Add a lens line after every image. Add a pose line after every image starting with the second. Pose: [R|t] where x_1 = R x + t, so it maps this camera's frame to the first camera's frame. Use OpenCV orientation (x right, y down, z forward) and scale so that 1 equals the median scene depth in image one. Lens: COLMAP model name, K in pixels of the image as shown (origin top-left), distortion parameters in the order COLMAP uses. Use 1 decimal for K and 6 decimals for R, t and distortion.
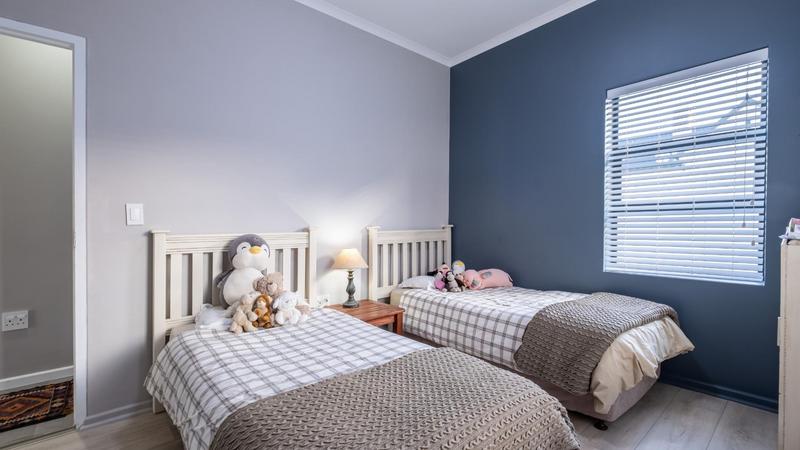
lens RADIAL K [[357.3, 0, 390.6], [0, 357.3, 223.4], [0, 0, 1]] dist [-0.000887, -0.000300]
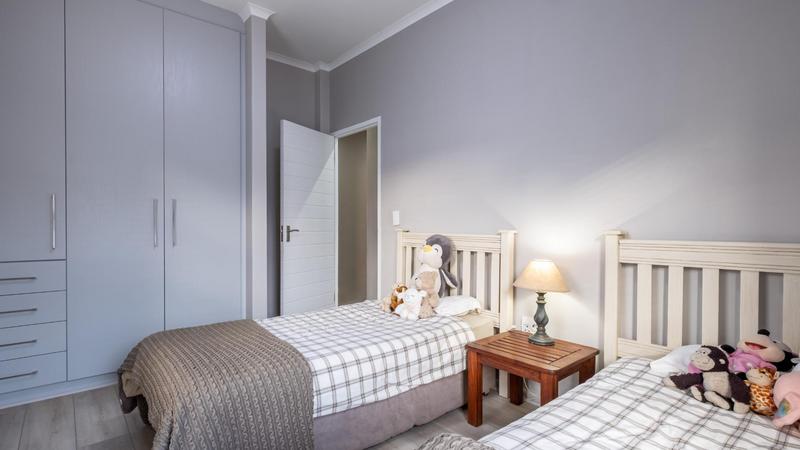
lens RADIAL K [[357.3, 0, 390.6], [0, 357.3, 223.4], [0, 0, 1]] dist [-0.000887, -0.000300]
pose [[0.047650, -0.001187, -0.998863, 0.580469], [-0.003576, 0.999993, -0.001359, -0.001074], [0.998858, 0.003637, 0.047645, 0.677246]]
